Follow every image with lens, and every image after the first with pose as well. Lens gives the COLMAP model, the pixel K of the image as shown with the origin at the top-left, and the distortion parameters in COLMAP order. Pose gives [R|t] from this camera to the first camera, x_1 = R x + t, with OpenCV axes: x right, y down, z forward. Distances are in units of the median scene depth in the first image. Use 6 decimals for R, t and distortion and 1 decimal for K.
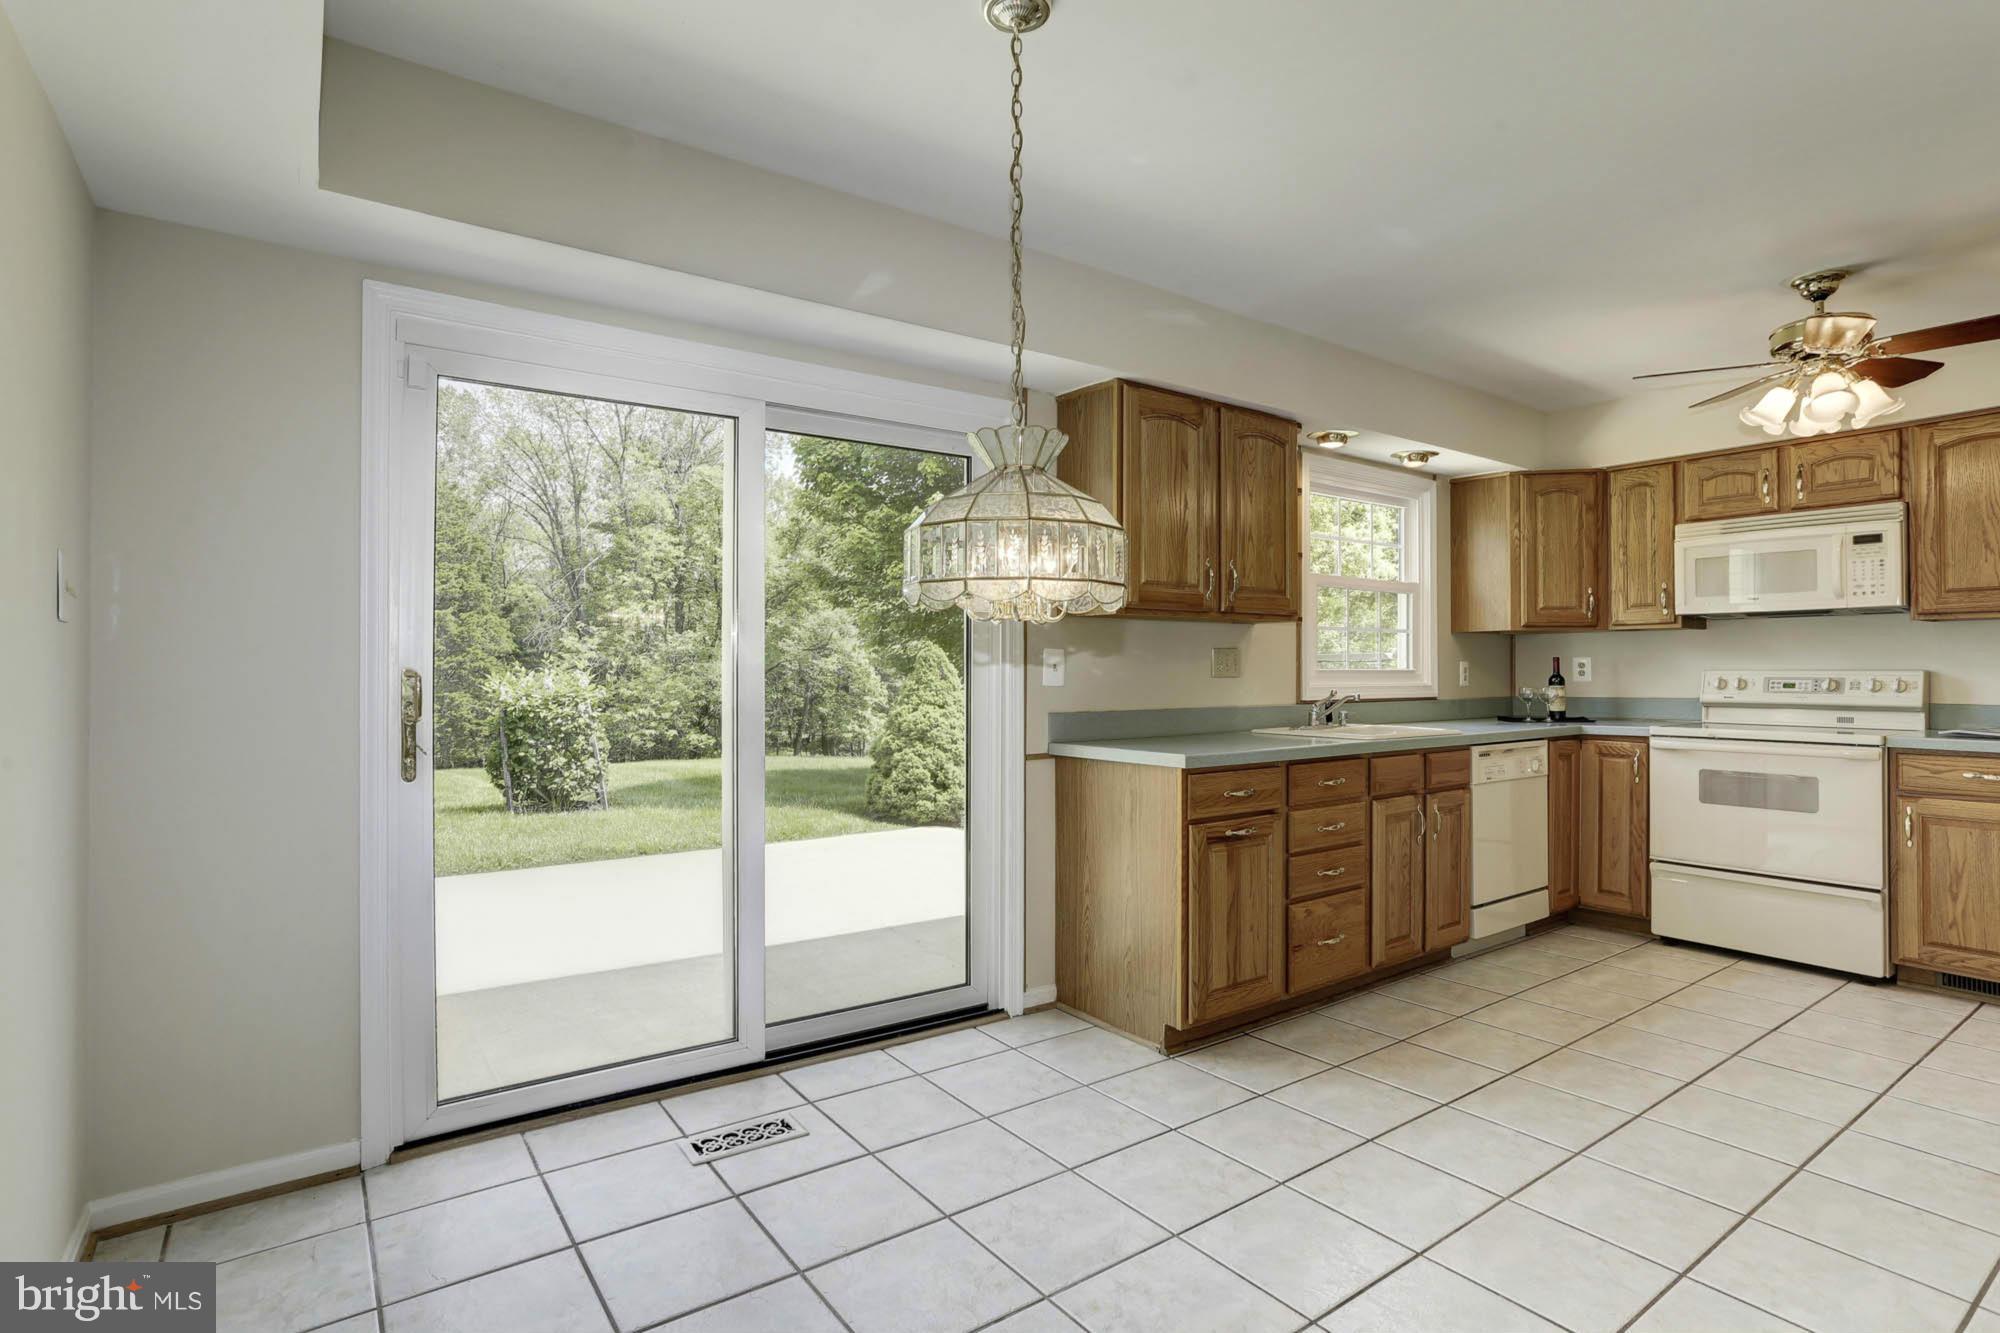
lens RADIAL K [[995.2, 0, 979.3], [0, 995.2, 658.9], [0, 0, 1]] dist [-0.034256, 0.023619]
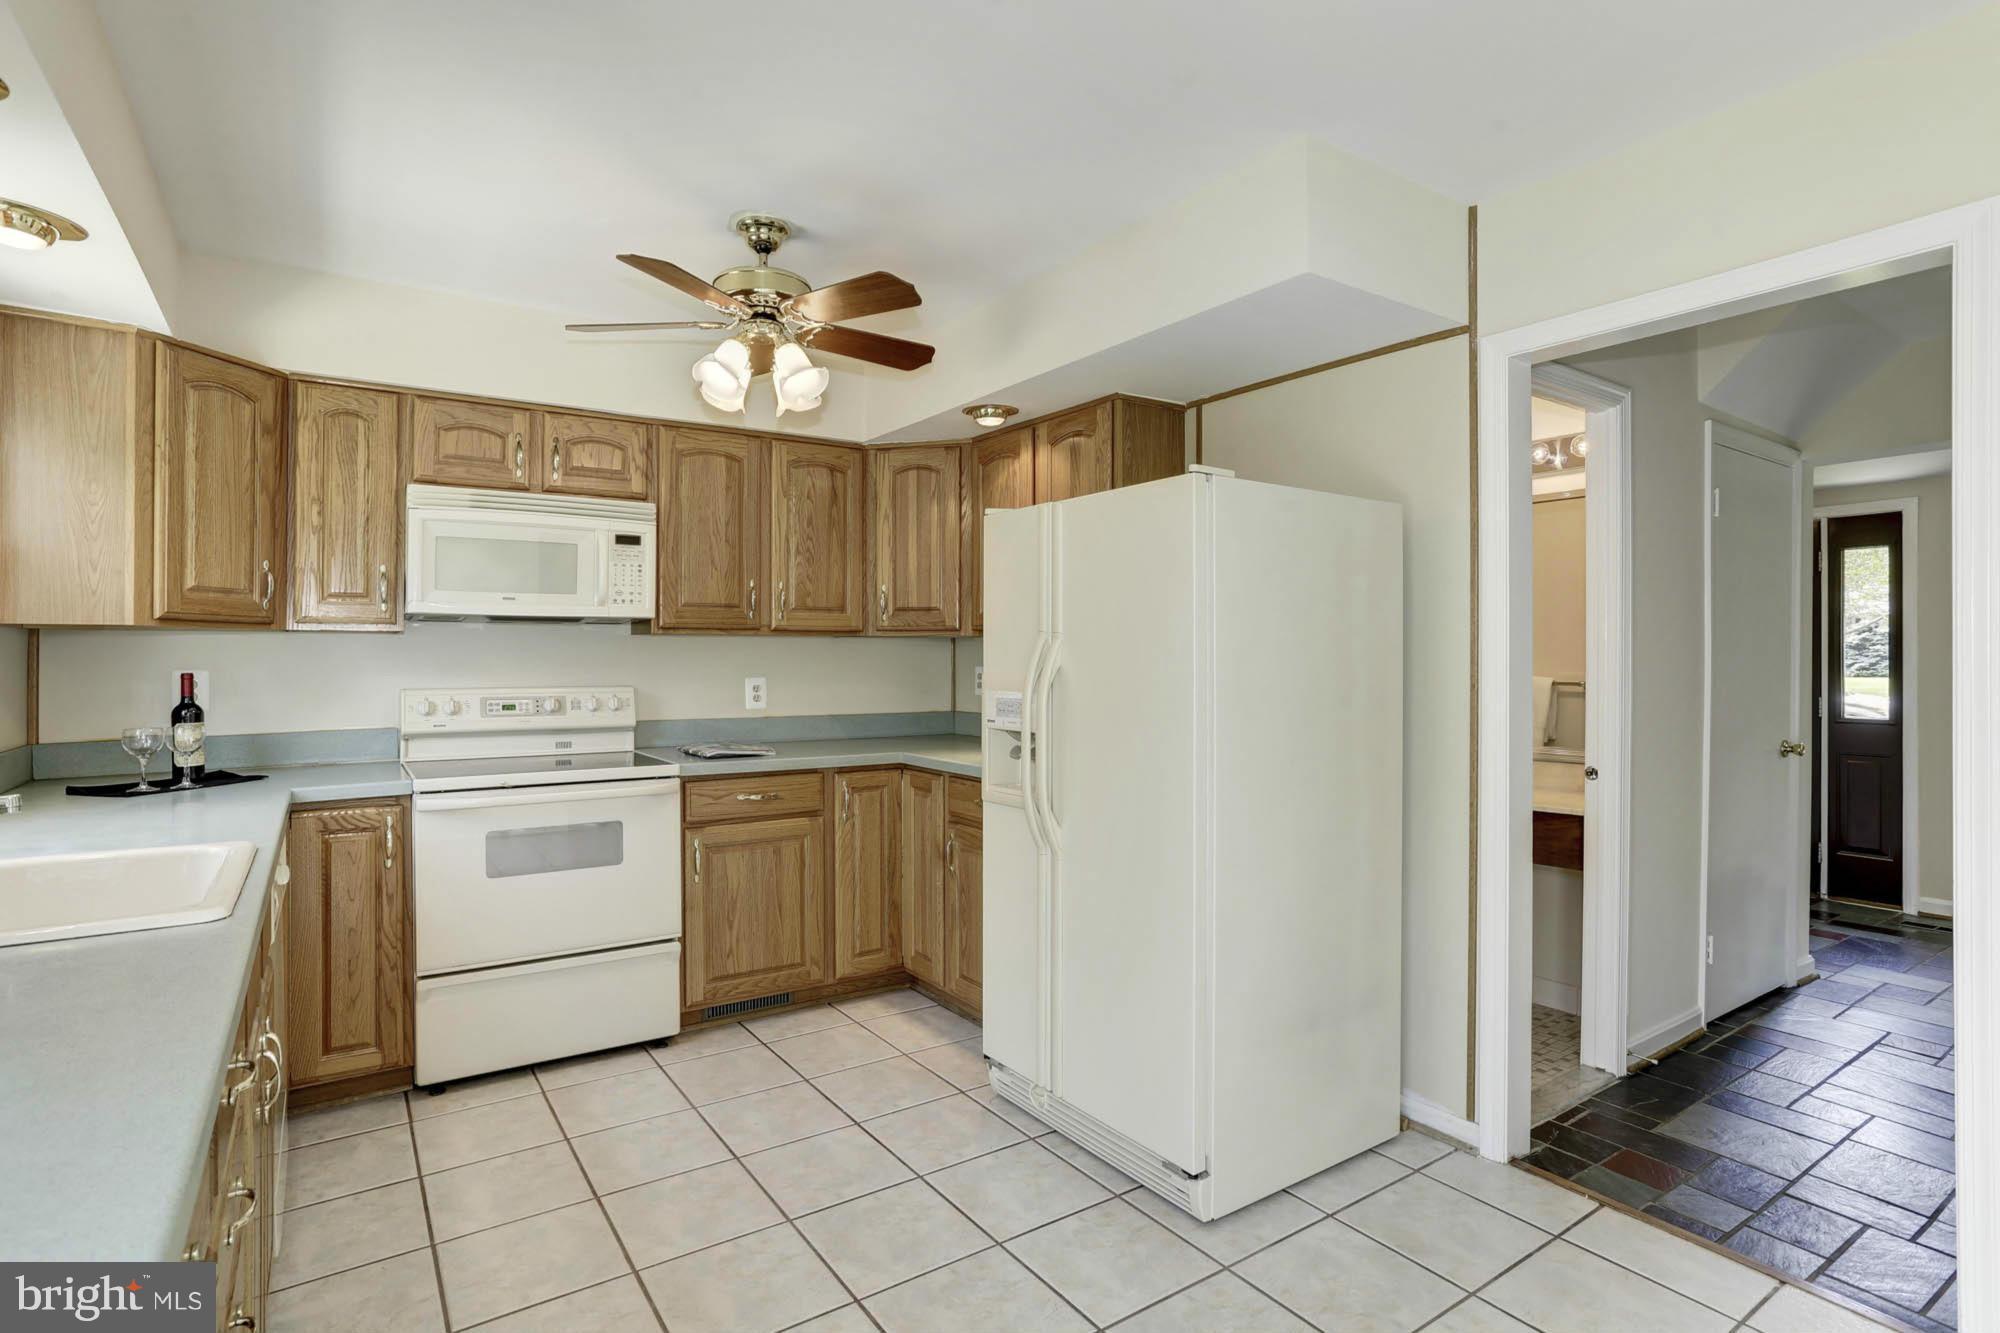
lens RADIAL K [[987.6, 0, 1004.3], [0, 987.6, 653.9], [0, 0, 1]] dist [-0.055212, 0.024779]
pose [[-0.001746, 0.002176, 0.999996, 0.023661], [-0.009540, 0.999952, -0.002192, -0.020301], [-0.999953, -0.009544, -0.001725, 0.639011]]
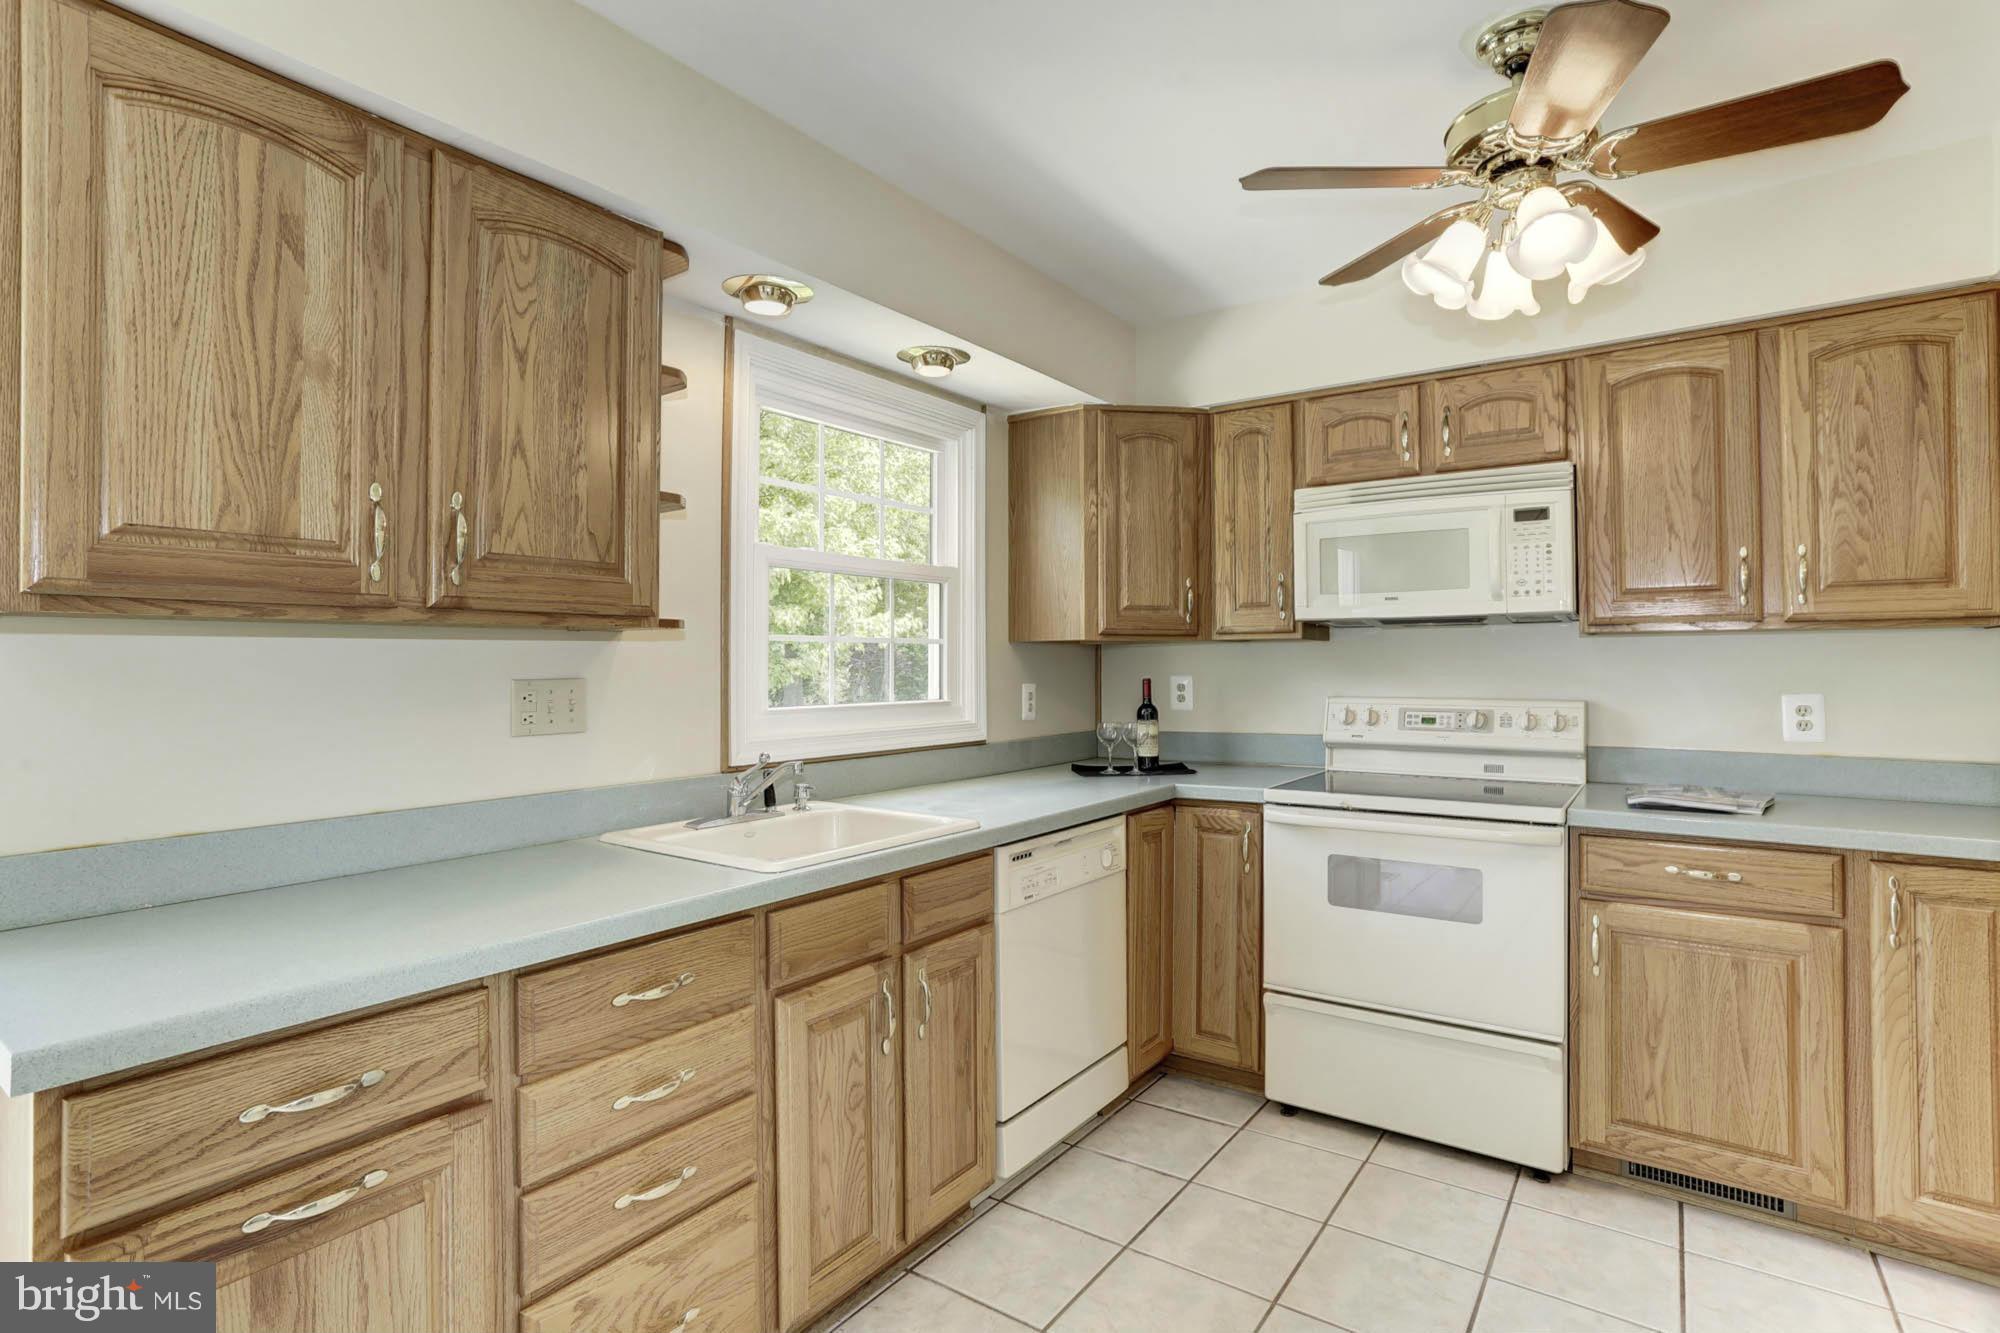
lens RADIAL K [[987.6, 0, 1004.3], [0, 987.6, 653.9], [0, 0, 1]] dist [-0.055212, 0.024779]
pose [[0.940410, -0.002388, 0.340035, 0.311005], [0.002095, 0.999997, 0.001229, -0.024669], [-0.340037, -0.000443, 0.940412, 0.465668]]
